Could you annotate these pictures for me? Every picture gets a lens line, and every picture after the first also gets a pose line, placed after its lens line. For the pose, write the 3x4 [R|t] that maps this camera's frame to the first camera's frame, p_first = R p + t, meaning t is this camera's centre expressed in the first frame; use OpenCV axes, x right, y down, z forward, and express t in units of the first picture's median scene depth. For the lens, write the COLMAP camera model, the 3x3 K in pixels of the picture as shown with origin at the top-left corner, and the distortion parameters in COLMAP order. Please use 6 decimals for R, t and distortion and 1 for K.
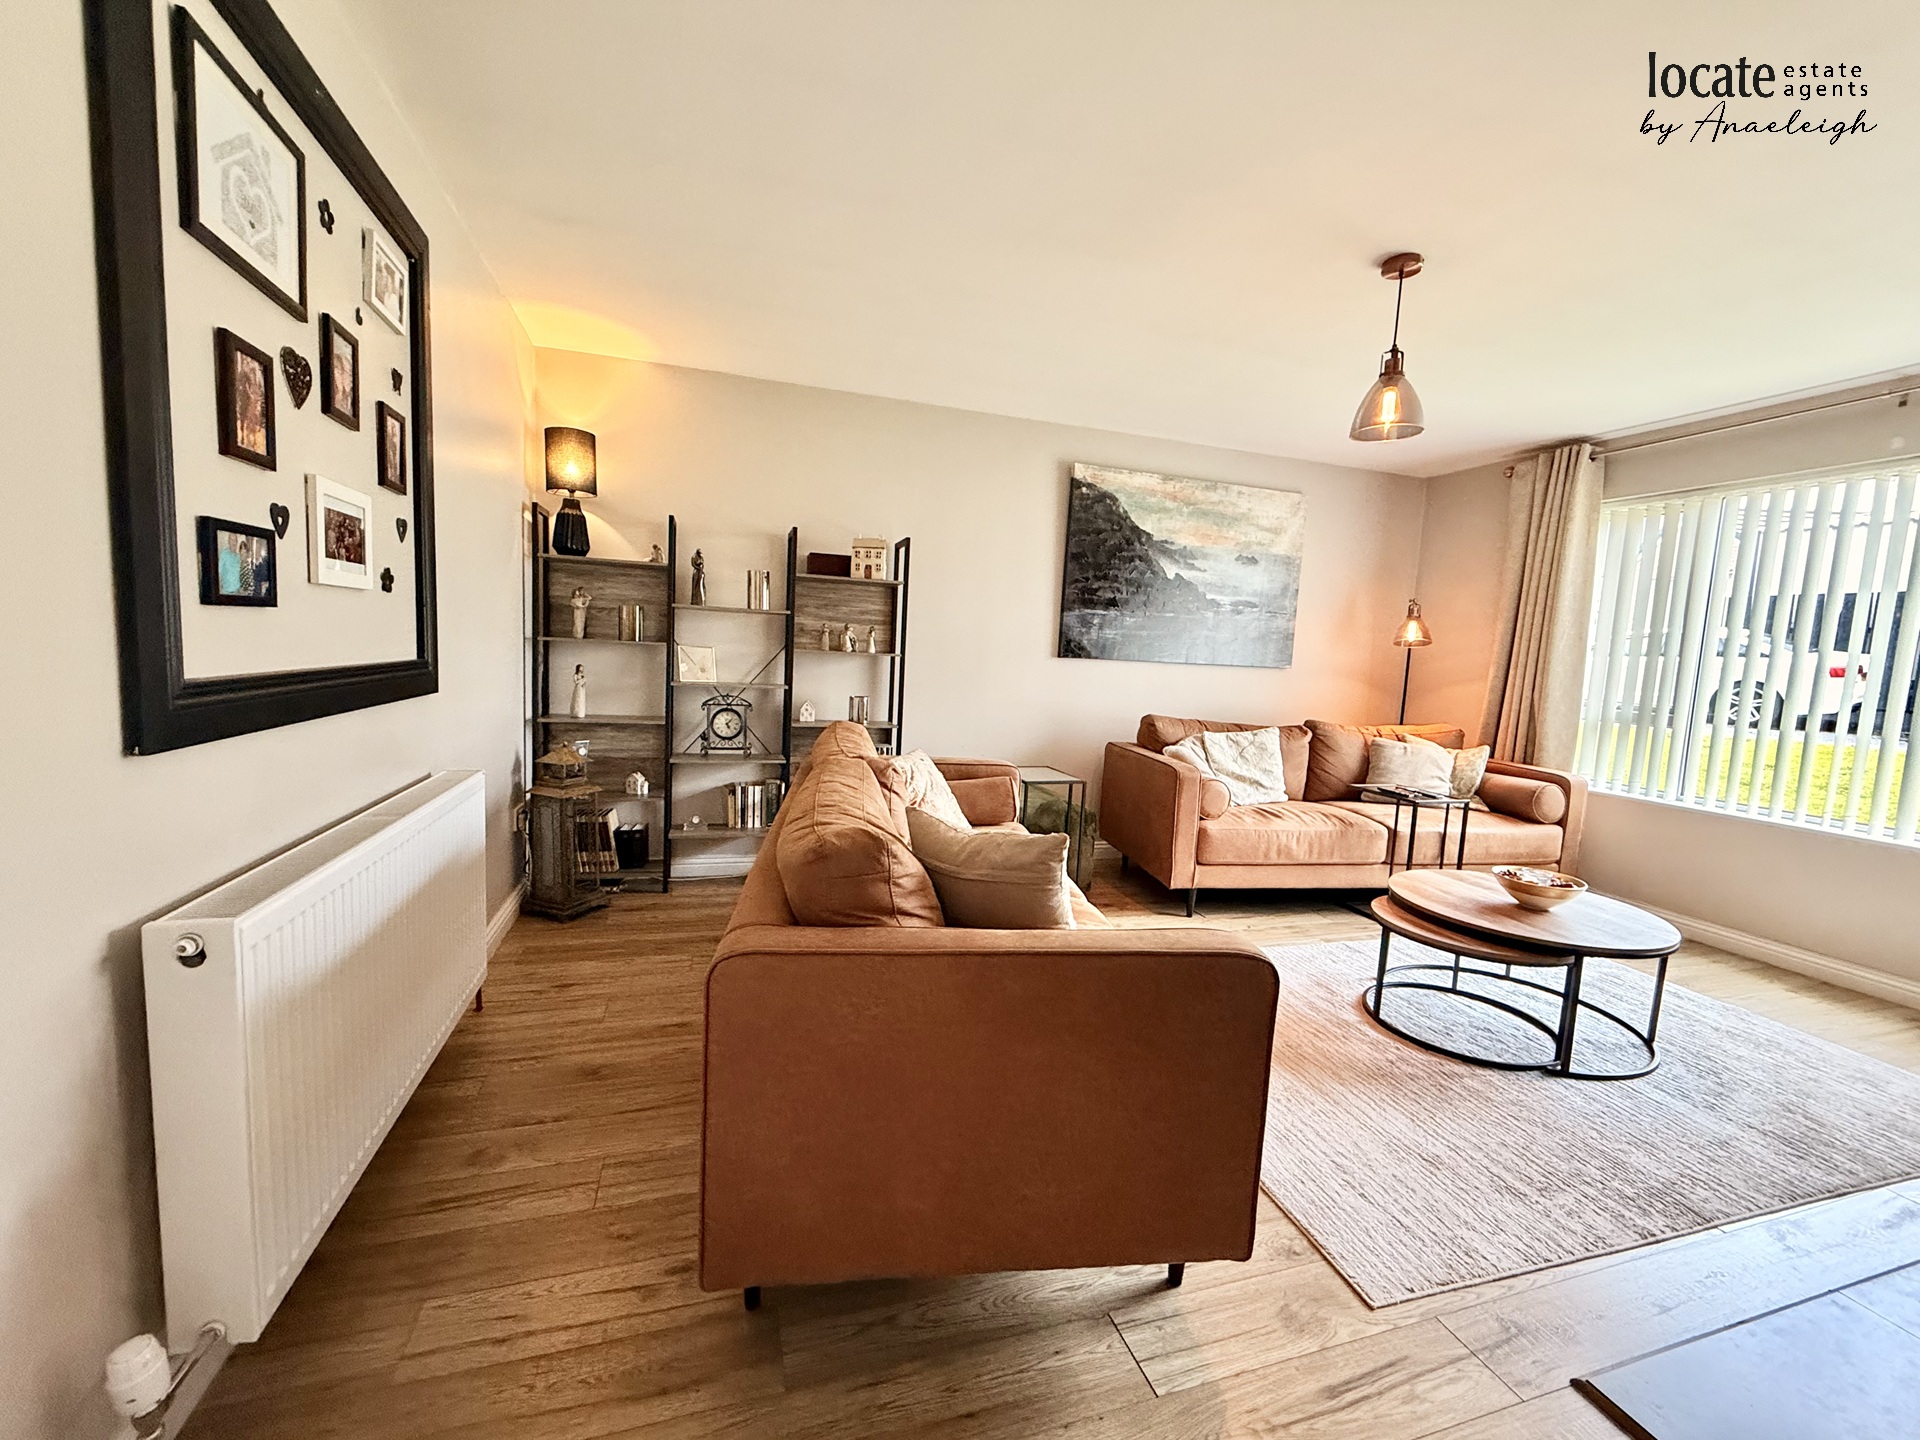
lens RADIAL K [[764.5, 0, 960.1], [0, 764.5, 731.2], [0, 0, 1]] dist [-0.002464, 0.000393]
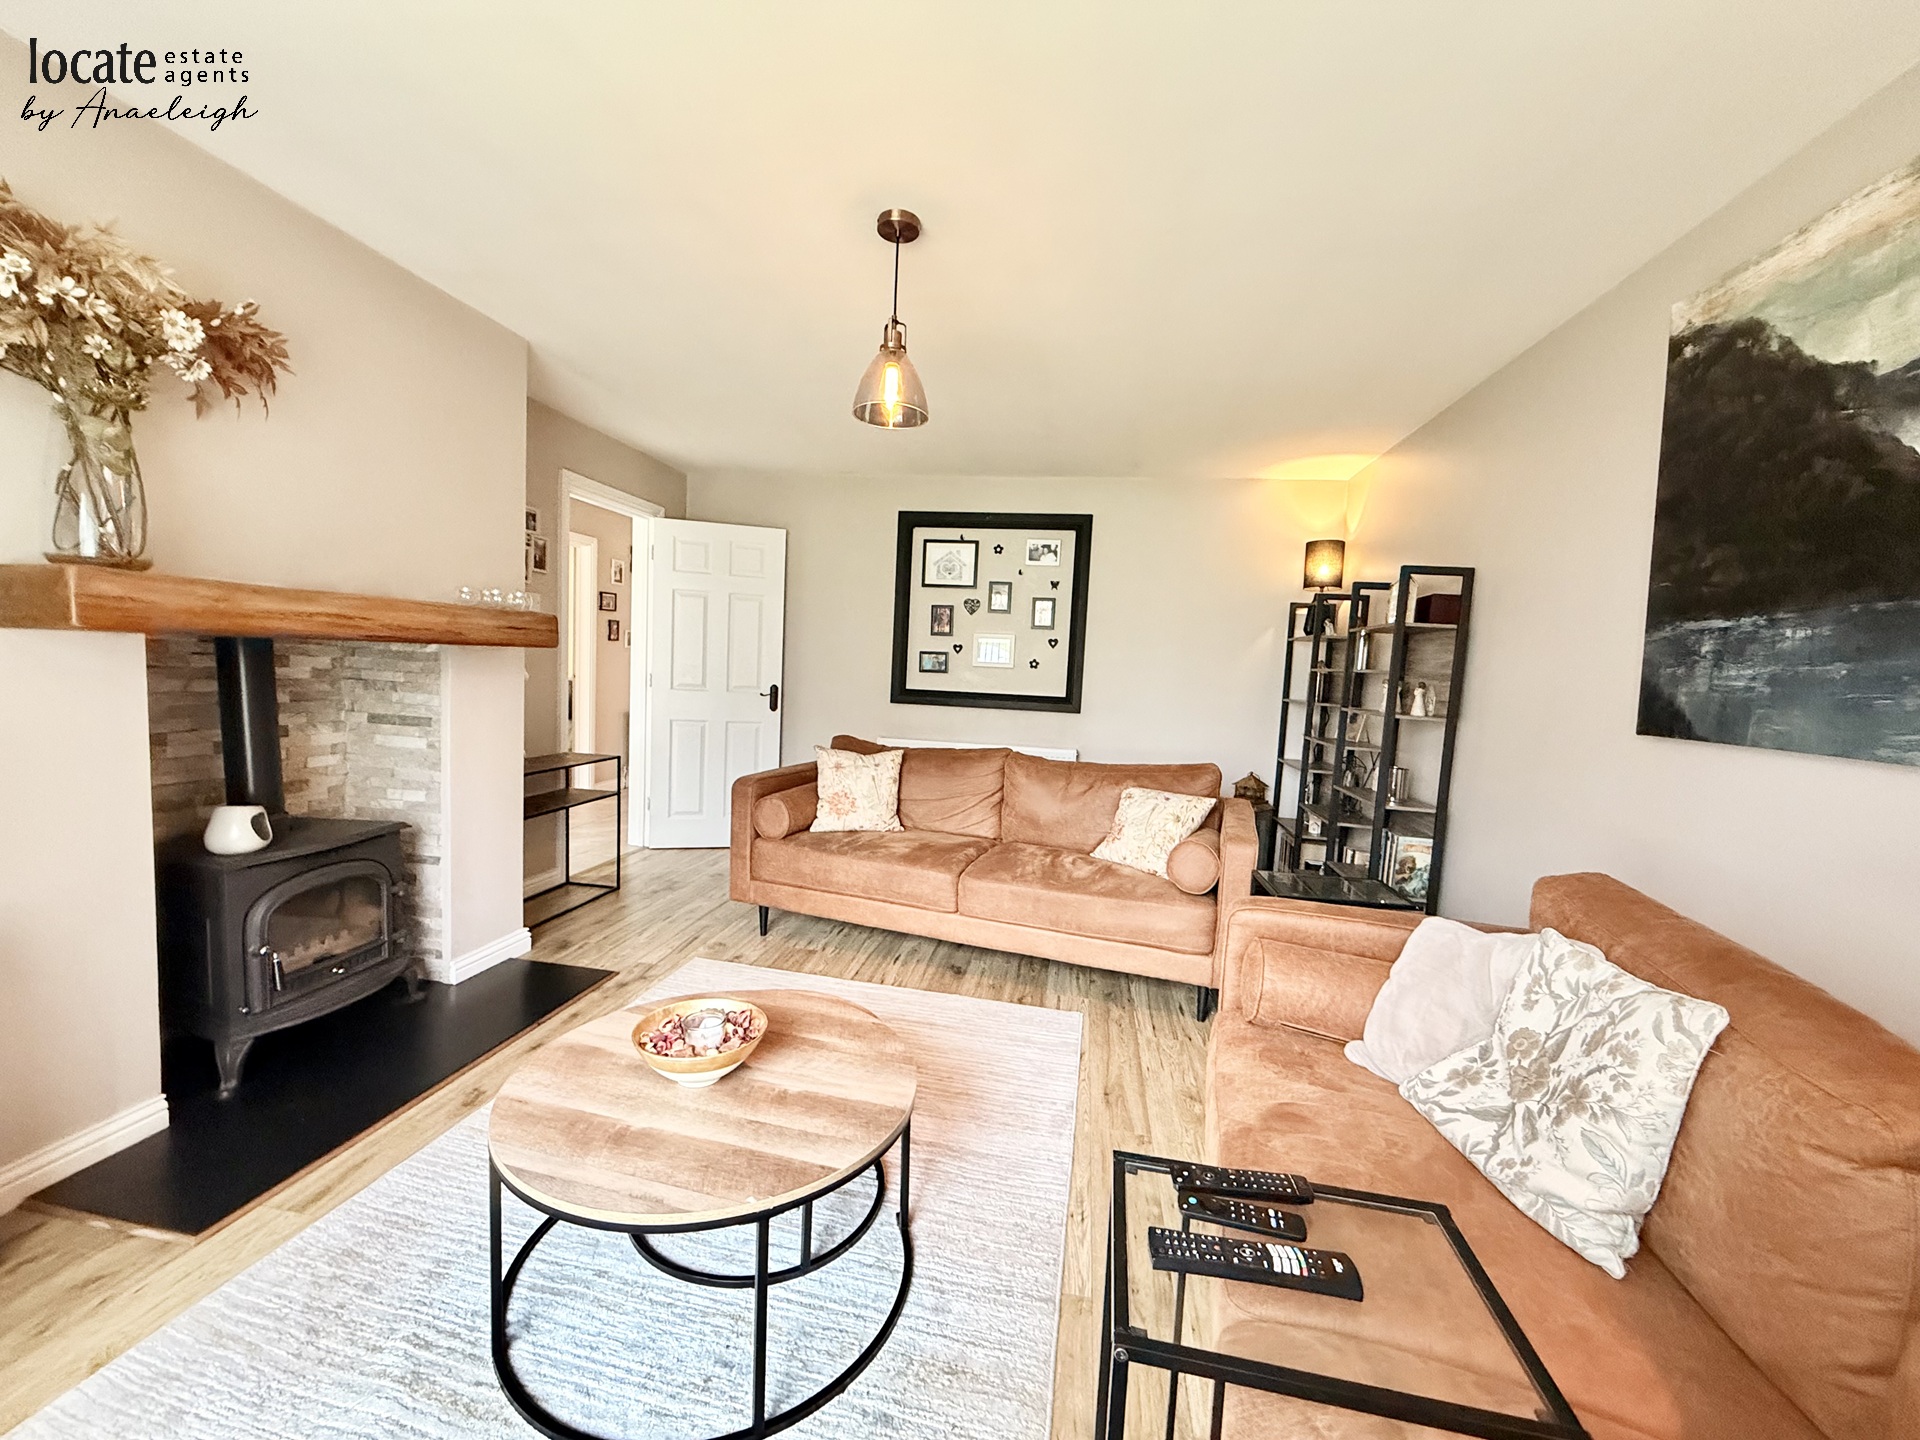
lens RADIAL K [[764.5, 0, 948.6], [0, 764.5, 717.4], [0, 0, 1]] dist [-0.002464, 0.000393]
pose [[-0.470193, -0.000445, -0.882563, 0.726415], [-0.155251, 0.984448, 0.082215, -0.079842], [0.868801, 0.175676, -0.462950, 0.854730]]
